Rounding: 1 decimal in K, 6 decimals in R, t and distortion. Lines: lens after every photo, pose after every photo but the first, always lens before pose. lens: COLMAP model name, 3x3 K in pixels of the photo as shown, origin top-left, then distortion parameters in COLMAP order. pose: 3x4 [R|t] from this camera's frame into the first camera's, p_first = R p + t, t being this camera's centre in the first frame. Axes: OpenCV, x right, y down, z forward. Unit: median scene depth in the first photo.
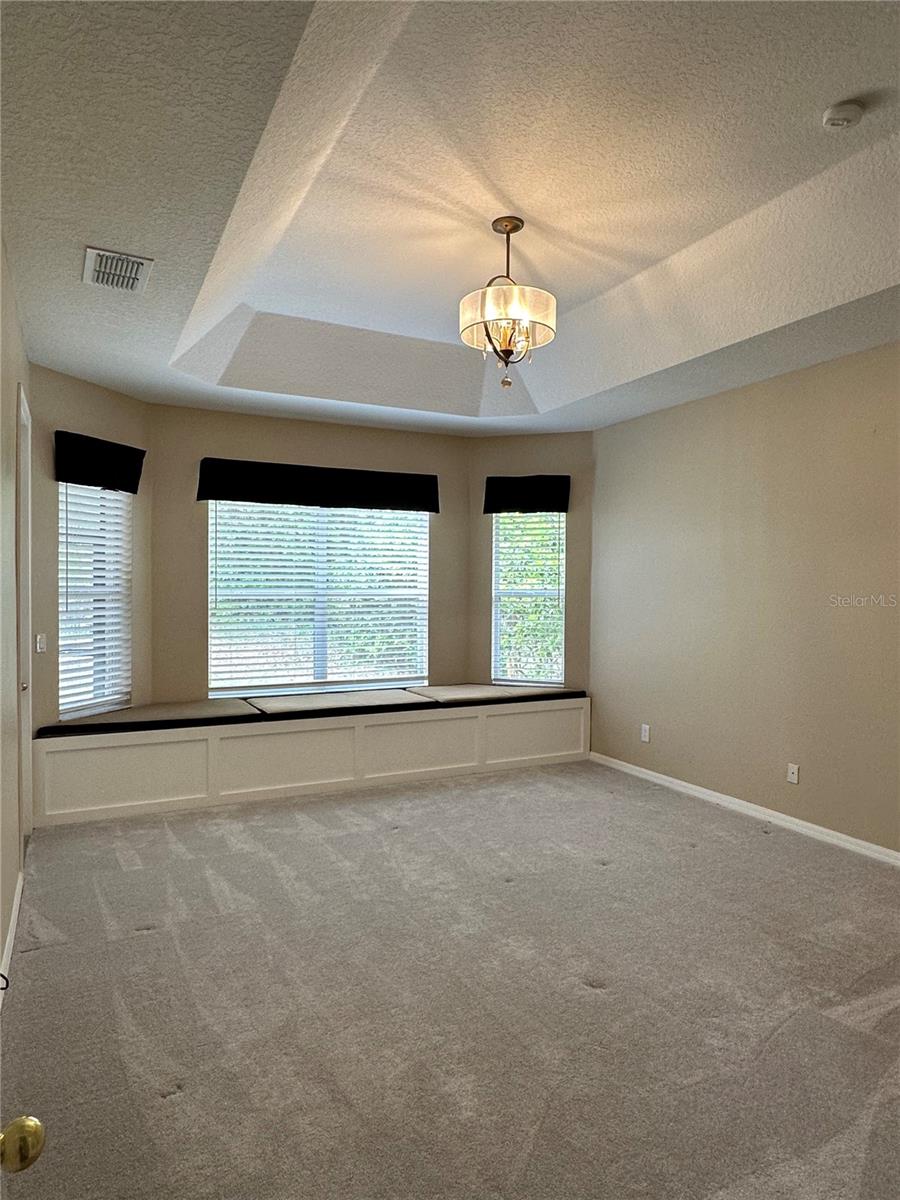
lens RADIAL K [[735.3, 0, 448.8], [0, 735.3, 597.9], [0, 0, 1]] dist [-0.001690, 0.000536]
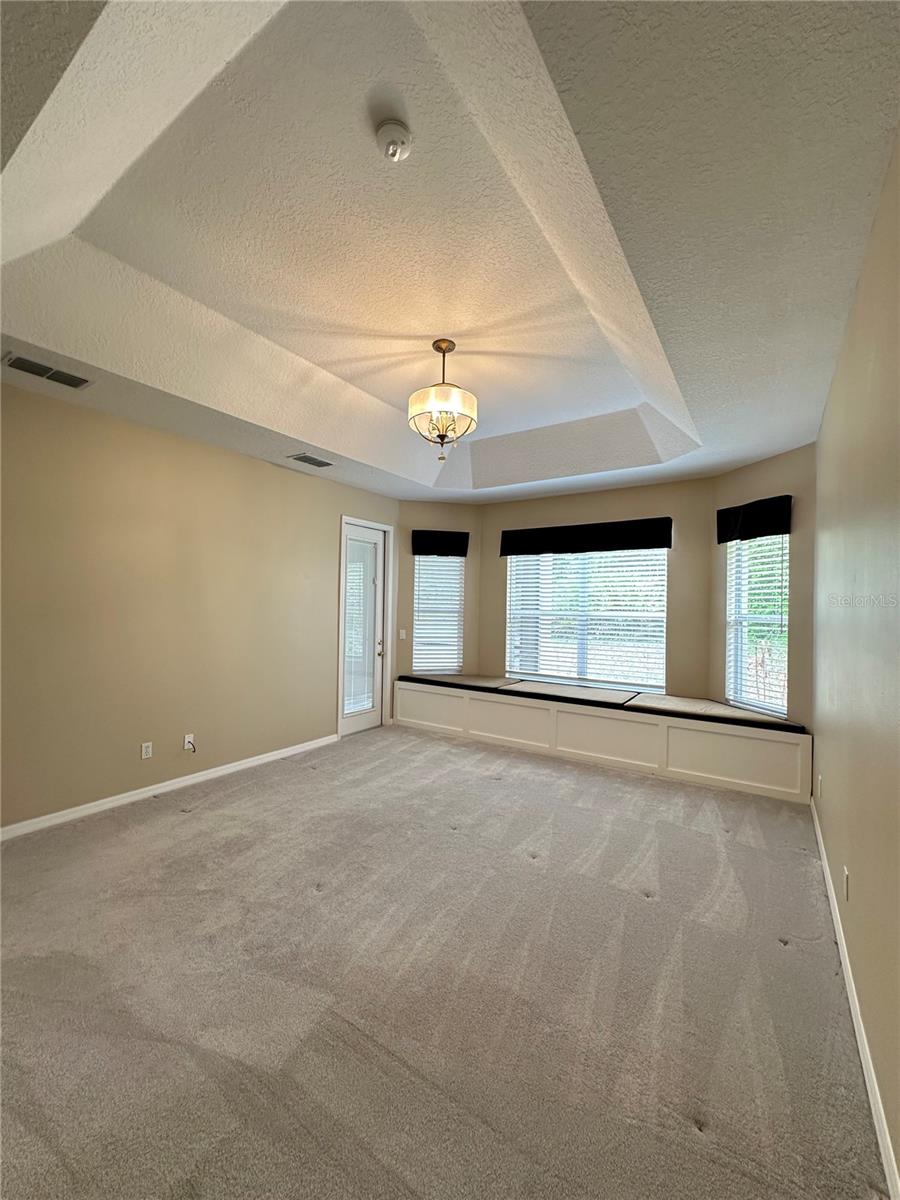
lens RADIAL K [[479.3, 0, 449.9], [0, 479.3, 602.6], [0, 0, 1]] dist [-0.002568, 0.000674]
pose [[0.494172, -0.004891, -0.869350, 0.567230], [-0.028286, 0.999364, -0.021701, -0.002055], [0.868904, 0.035315, 0.493720, 0.378173]]
